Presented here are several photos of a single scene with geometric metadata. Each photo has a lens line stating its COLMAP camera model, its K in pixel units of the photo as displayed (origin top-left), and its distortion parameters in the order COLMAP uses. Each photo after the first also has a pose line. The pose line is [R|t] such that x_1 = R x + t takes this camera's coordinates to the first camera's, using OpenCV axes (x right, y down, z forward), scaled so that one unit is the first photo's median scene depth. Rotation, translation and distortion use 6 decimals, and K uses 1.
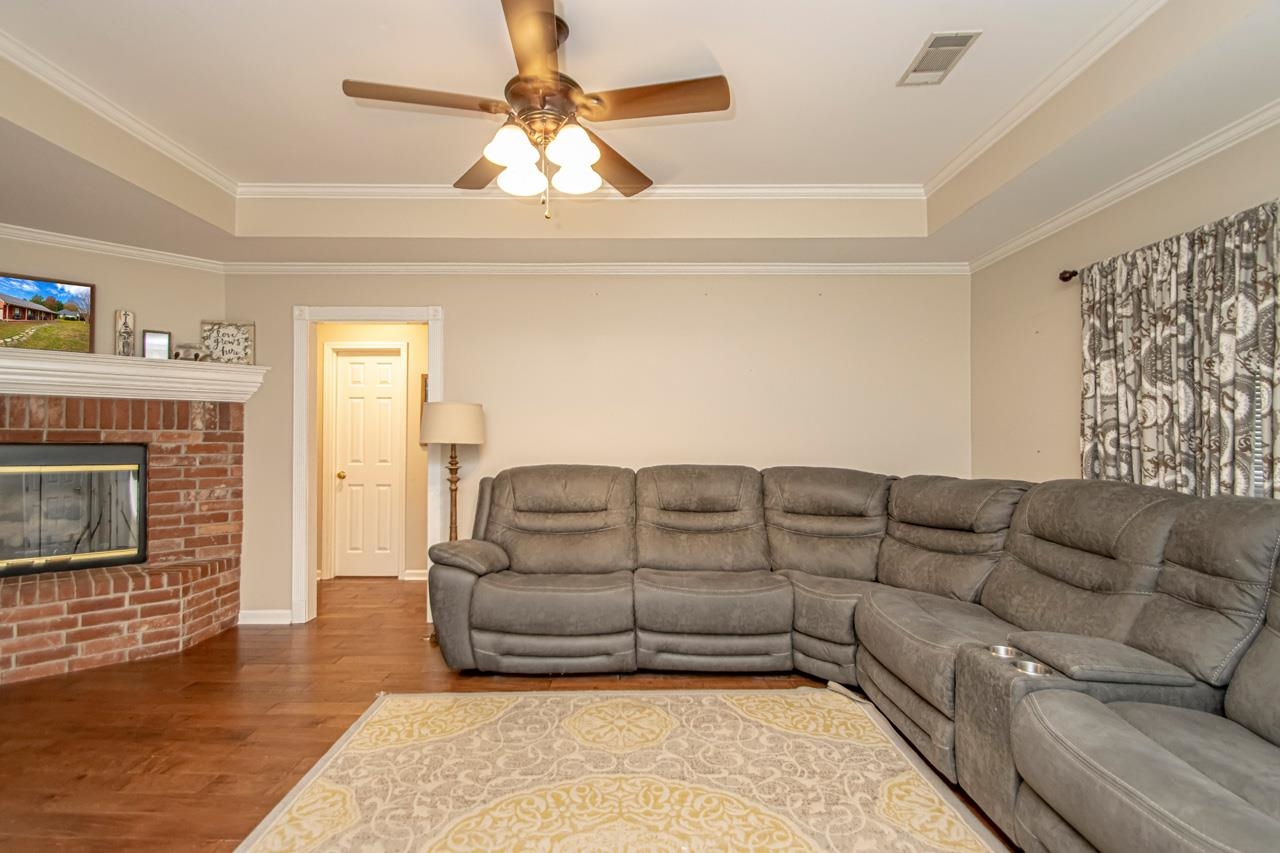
lens RADIAL K [[592.7, 0, 638.4], [0, 592.7, 439.0], [0, 0, 1]] dist [0.015840, -0.017407]
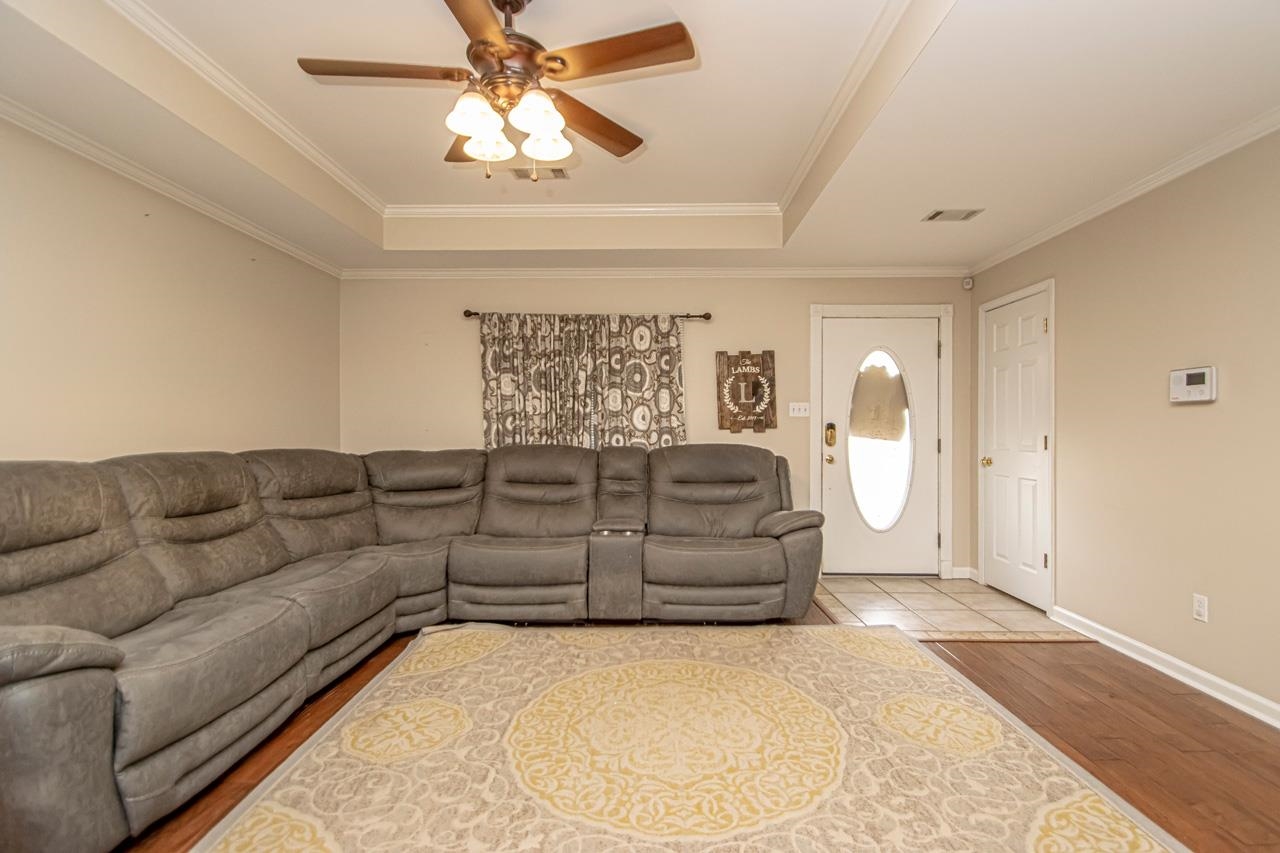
lens RADIAL K [[592.7, 0, 639.6], [0, 592.7, 429.4], [0, 0, 1]] dist [0.015840, -0.017407]
pose [[0.027005, -0.001464, 0.999634, -0.727196], [0.000160, 0.999999, 0.001460, 0.017650], [-0.999635, 0.000121, 0.027005, 0.489516]]
